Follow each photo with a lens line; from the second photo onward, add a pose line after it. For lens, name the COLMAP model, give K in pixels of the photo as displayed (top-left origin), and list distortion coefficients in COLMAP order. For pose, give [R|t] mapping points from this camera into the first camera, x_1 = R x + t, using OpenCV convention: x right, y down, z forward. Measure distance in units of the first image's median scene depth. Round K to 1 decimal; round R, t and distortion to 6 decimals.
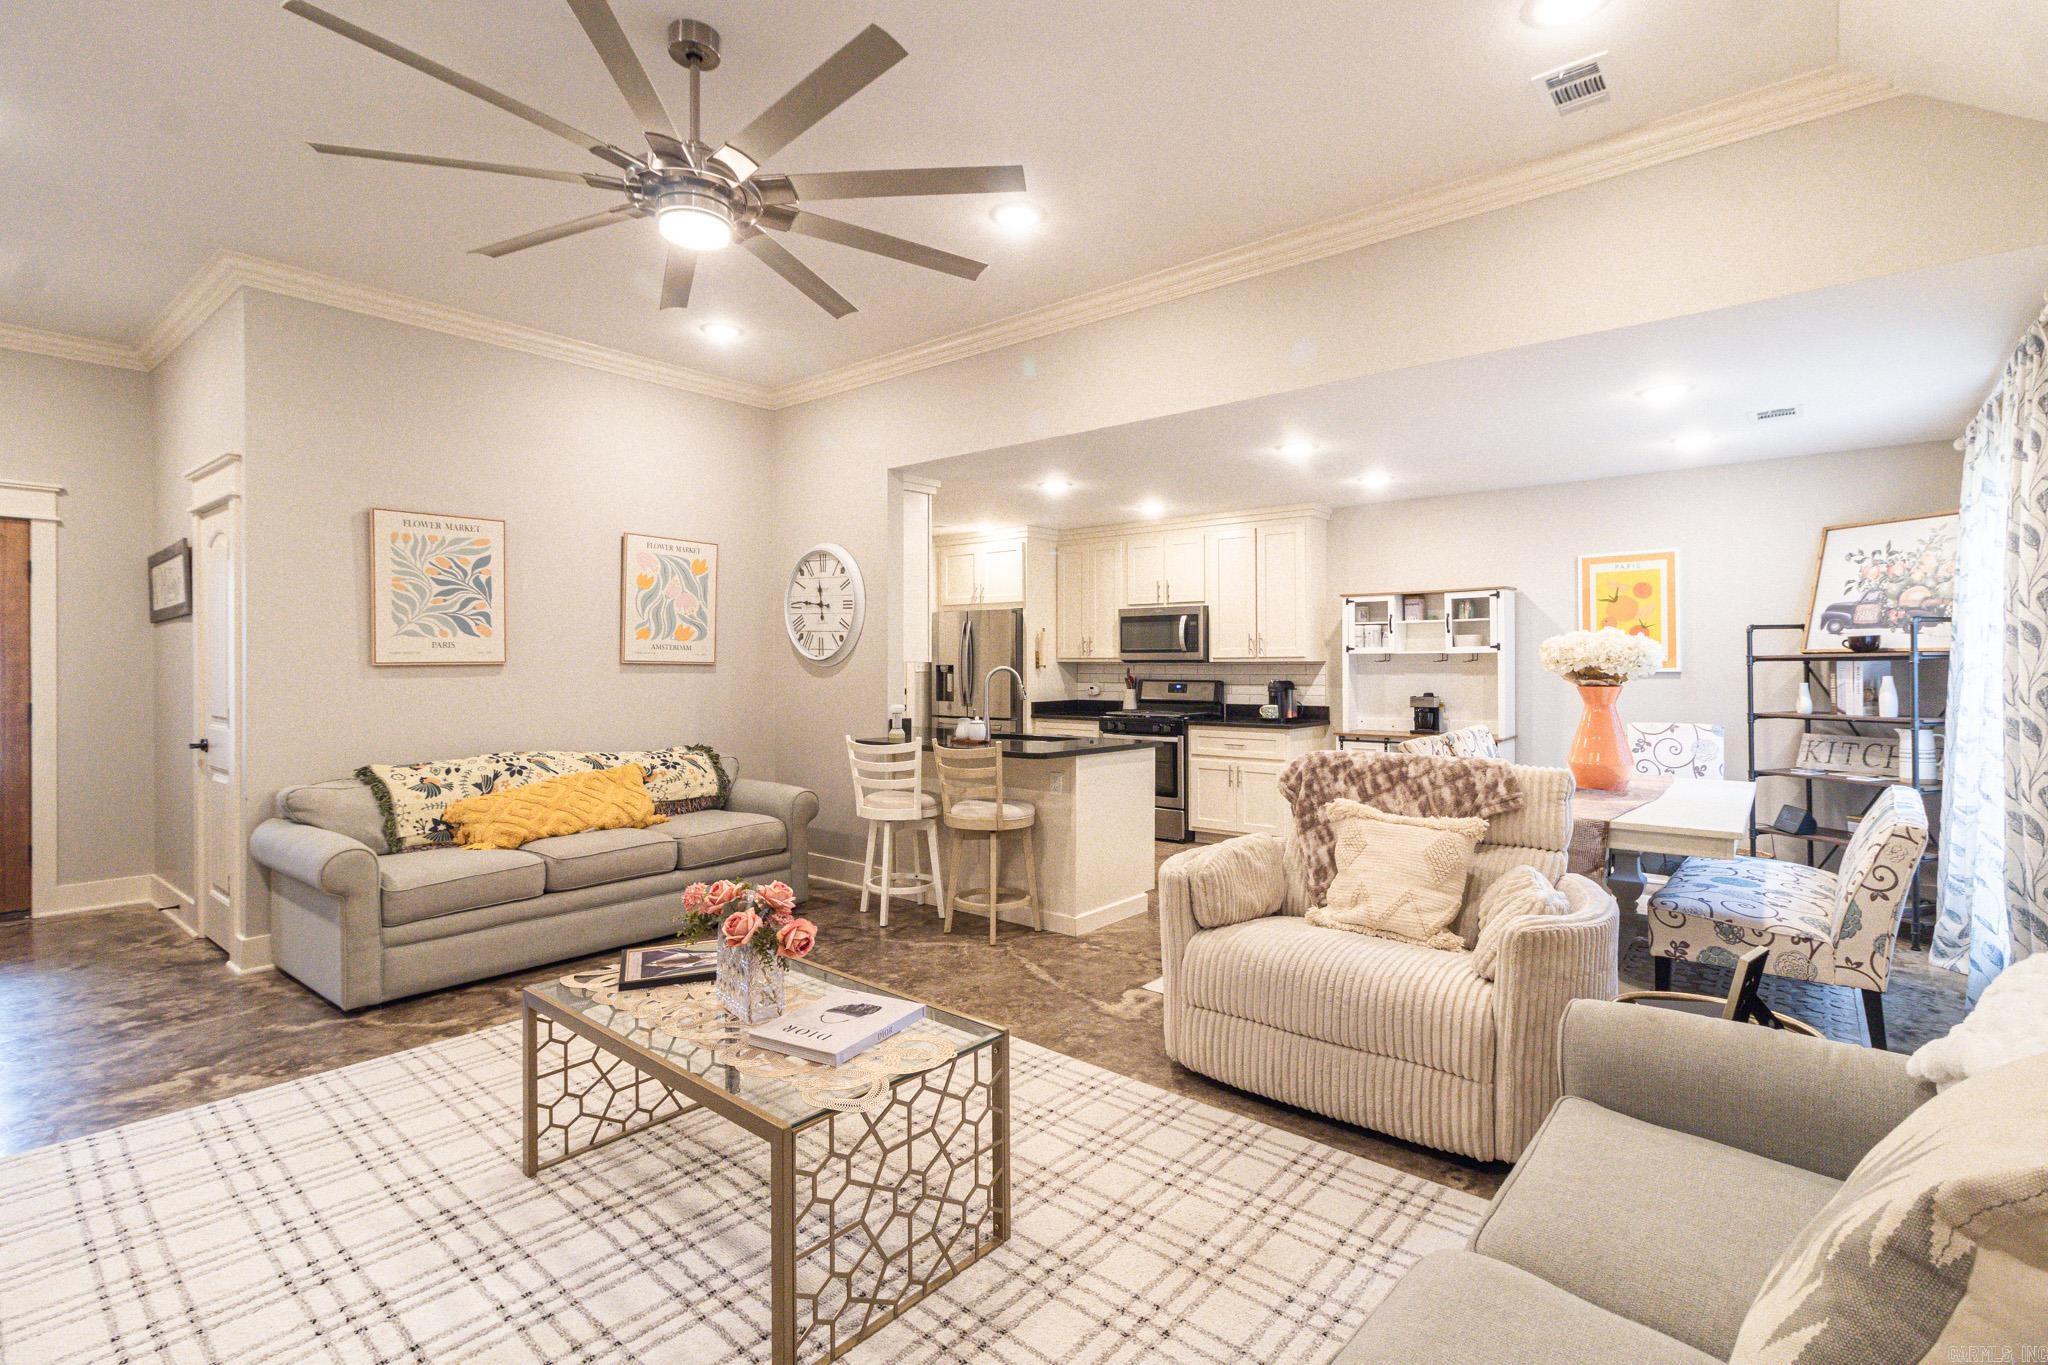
lens RADIAL K [[918.8, 0, 1078.9], [0, 918.8, 683.9], [0, 0, 1]] dist [0.068301, 0.000040]
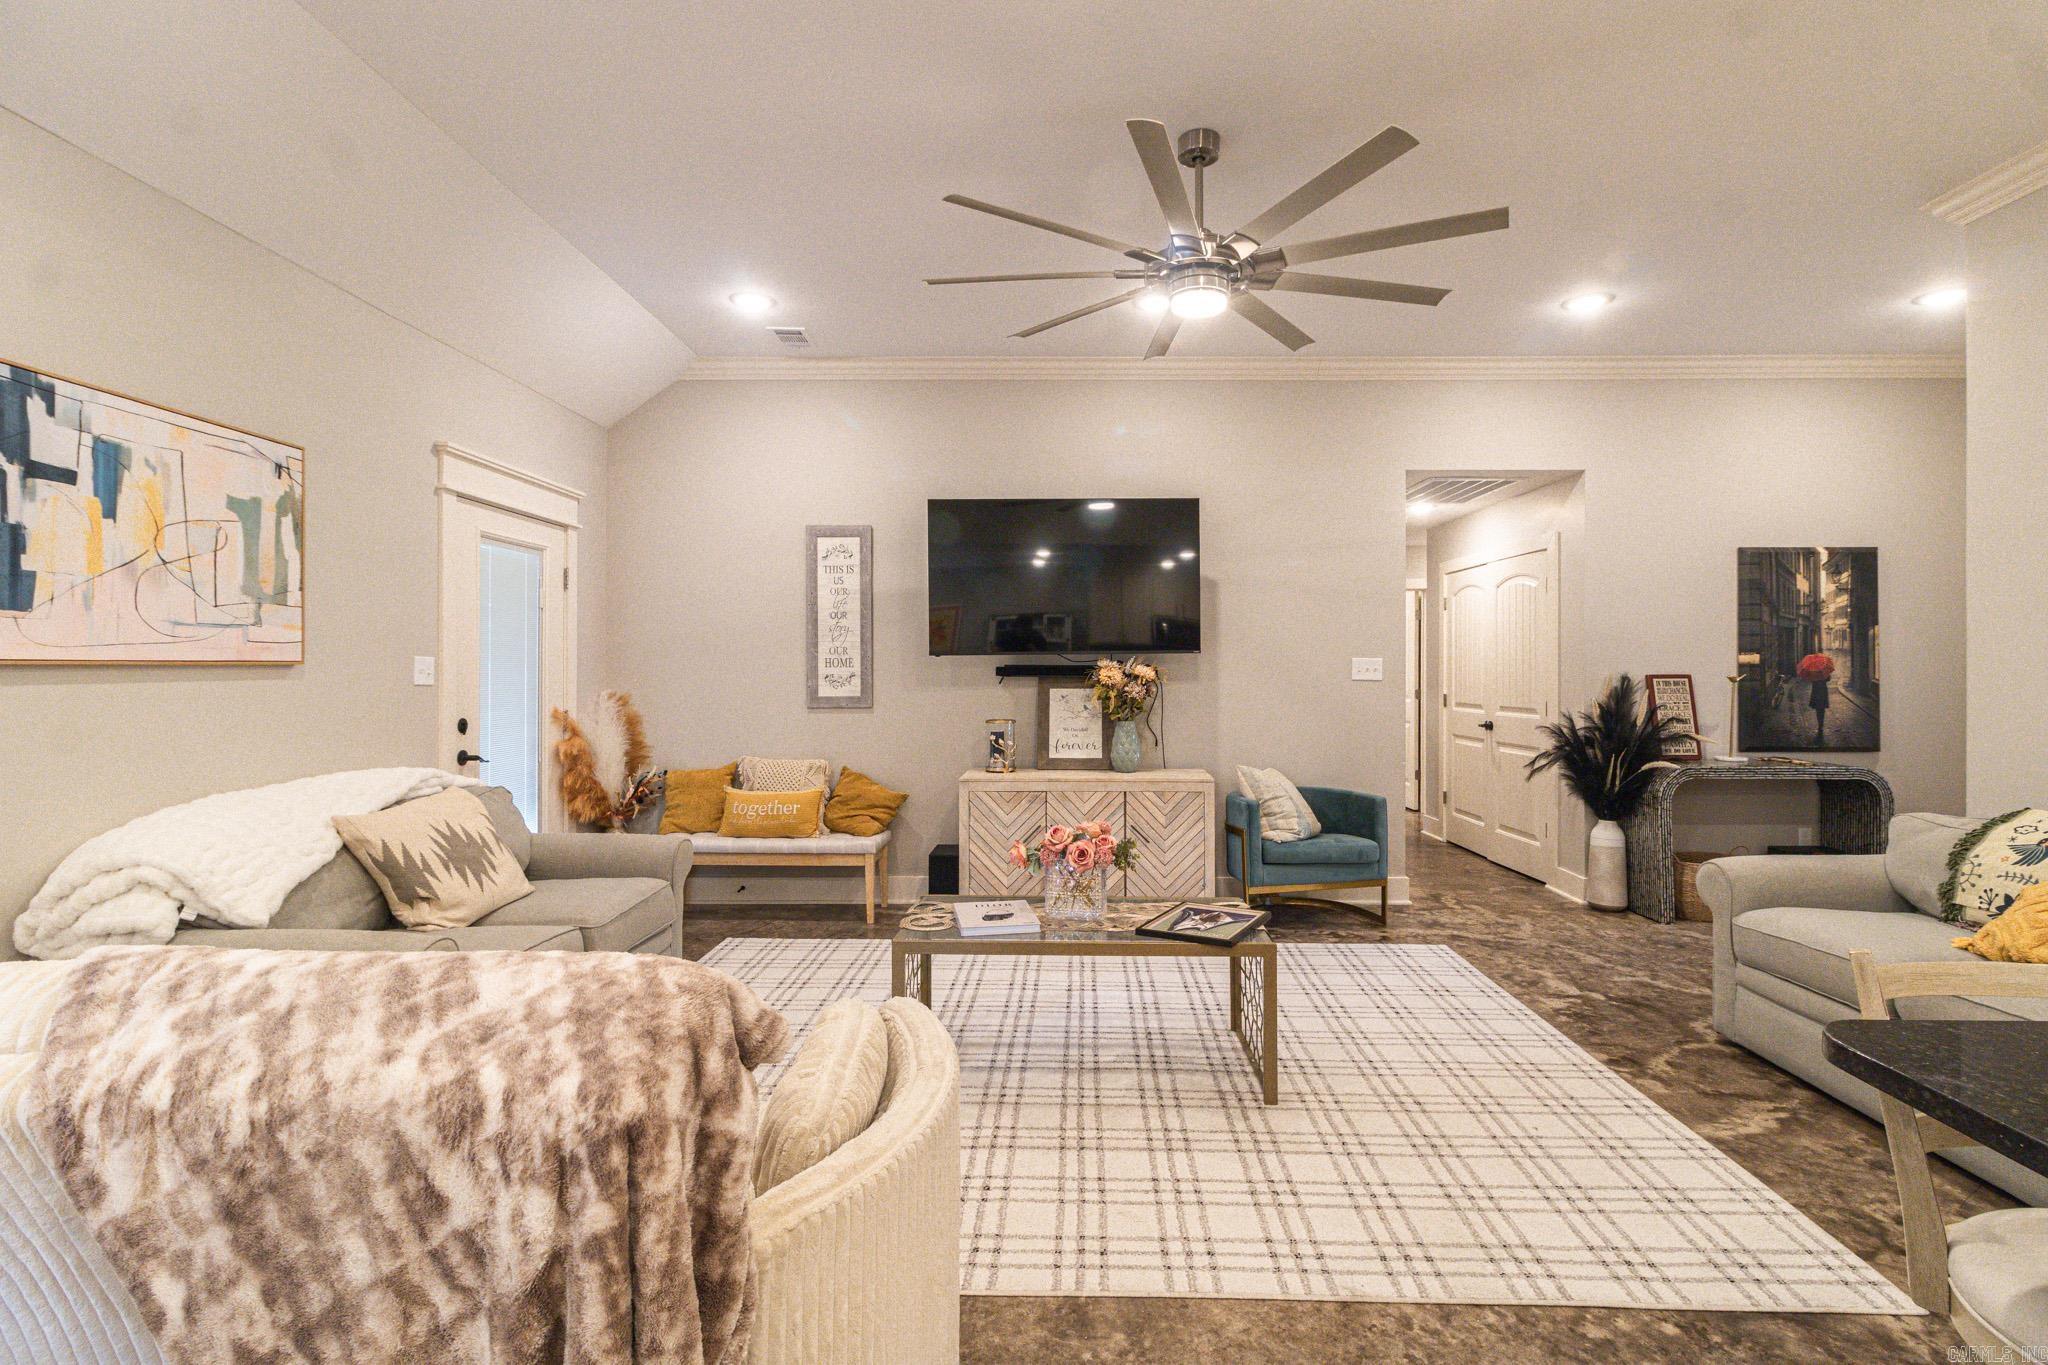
lens RADIAL K [[951.0, 0, 1049.9], [0, 951.0, 663.2], [0, 0, 1]] dist [0.000840, -0.000065]
pose [[-0.782708, -0.001945, -0.622386, 0.242918], [-0.015245, 0.999755, 0.016048, -0.021075], [0.622202, 0.022049, -0.782546, 0.938022]]
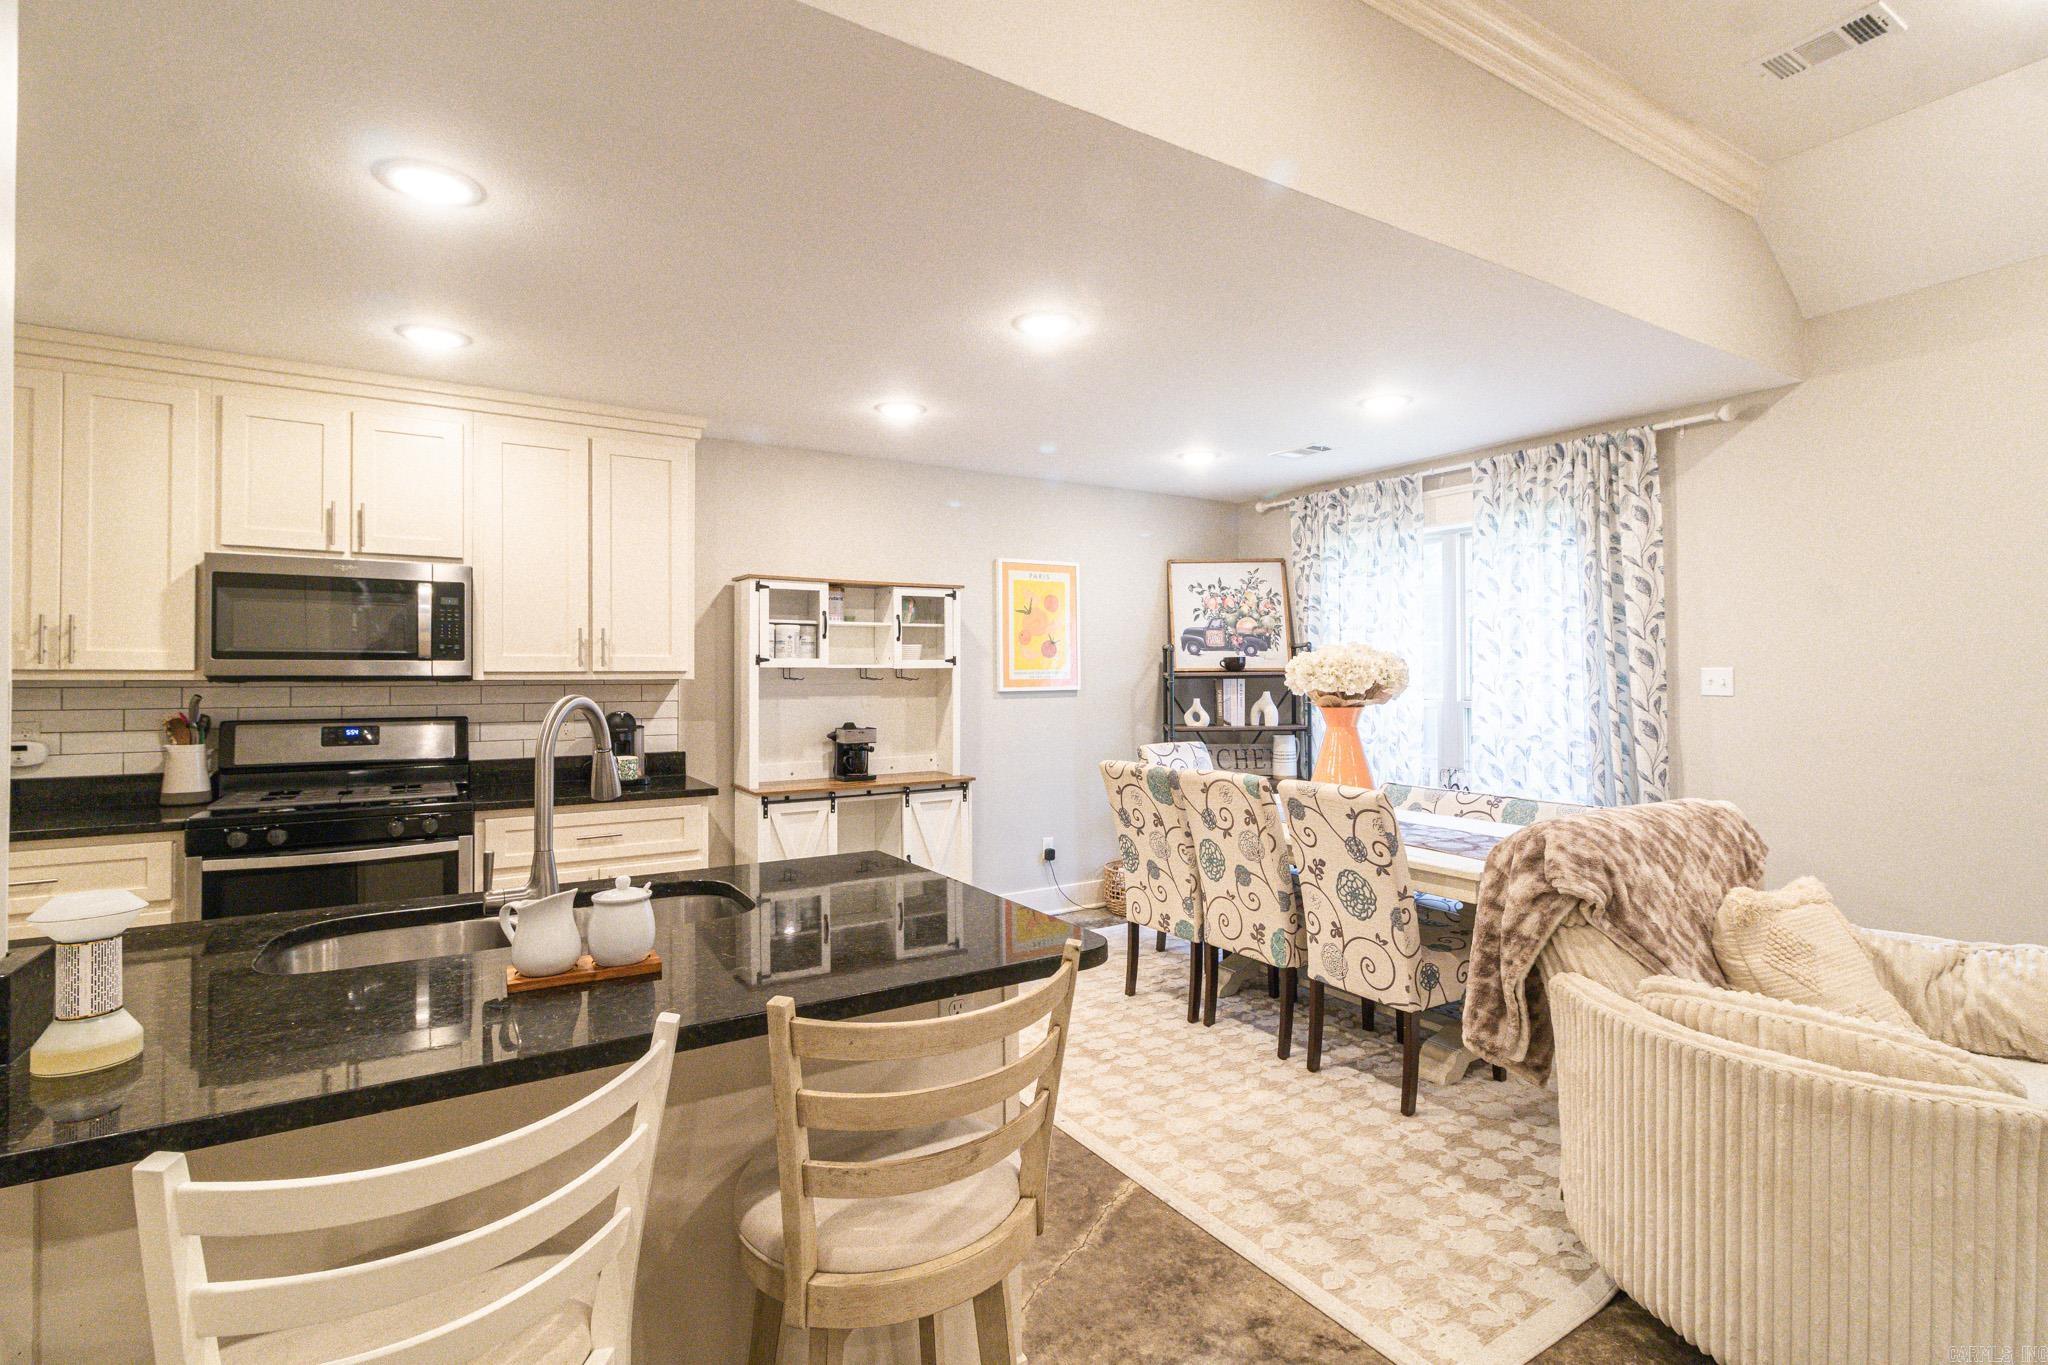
lens RADIAL K [[974.2, 0, 994.9], [0, 974.2, 675.3], [0, 0, 1]] dist [0.002604, 0.000119]
pose [[0.384104, 0.005091, 0.923276, -0.356205], [0.024131, 0.999588, -0.015551, -0.016311], [-0.922975, 0.028253, 0.383822, 0.777502]]
